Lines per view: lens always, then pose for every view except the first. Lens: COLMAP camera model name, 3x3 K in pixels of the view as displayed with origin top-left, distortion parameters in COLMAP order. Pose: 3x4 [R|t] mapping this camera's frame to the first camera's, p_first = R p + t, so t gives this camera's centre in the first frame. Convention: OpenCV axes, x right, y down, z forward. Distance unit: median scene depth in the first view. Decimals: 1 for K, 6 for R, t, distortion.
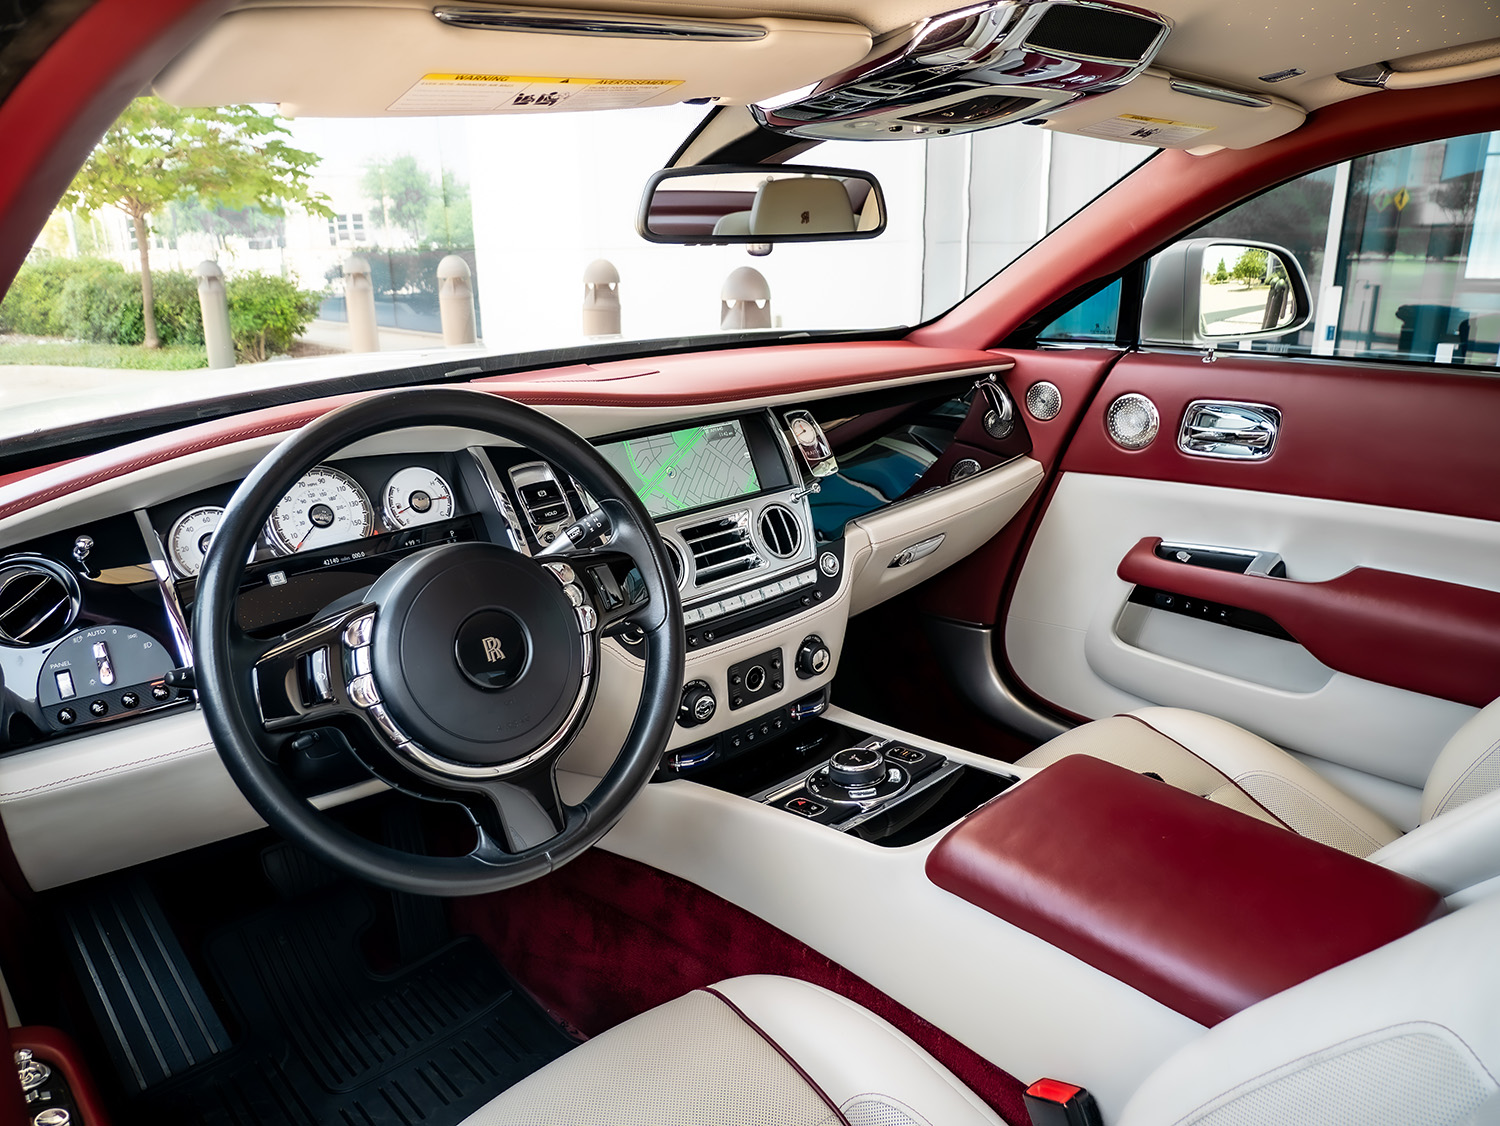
lens RADIAL K [[1078.8, 0, 750.0], [0, 1078.8, 563.0], [0, 0, 1]] dist [-0.002640, -0.000384]
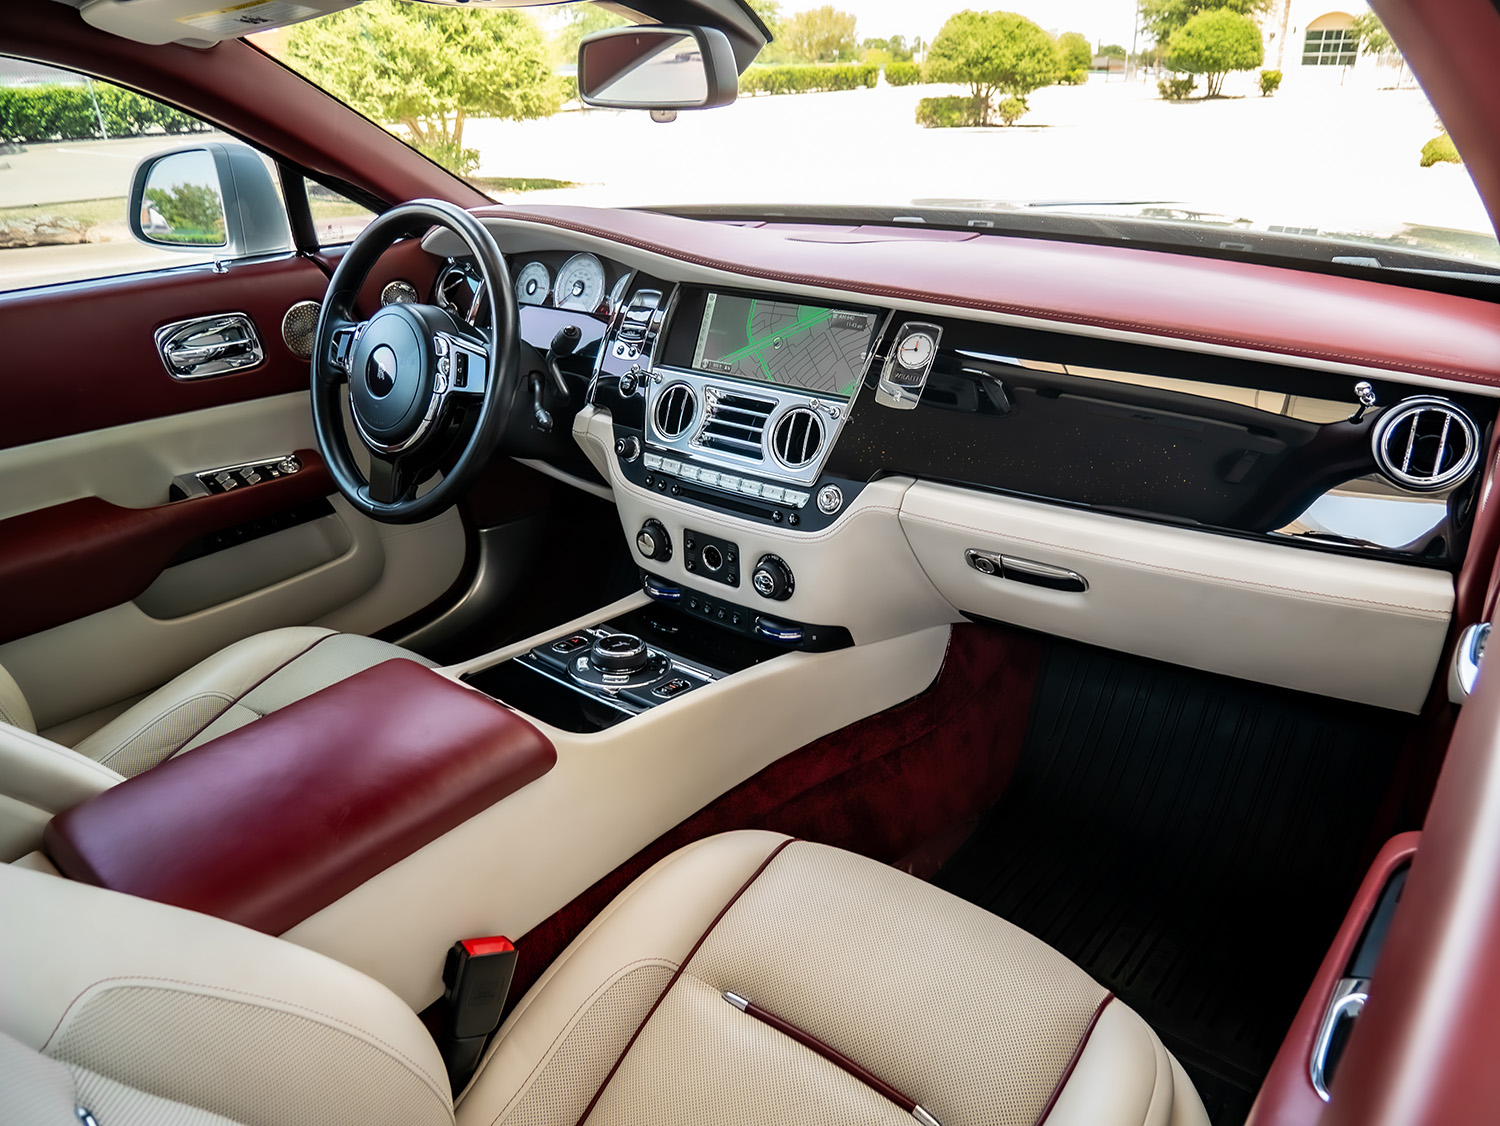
lens RADIAL K [[1124.0, 0, 750.0], [0, 1124.0, 563.0], [0, 0, 1]] dist [-0.007707, -0.002881]
pose [[0.139625, 0.424066, -0.894803, 0.905039], [-0.284829, 0.882664, 0.373868, -0.275932], [0.948355, 0.202664, 0.244028, 0.747336]]
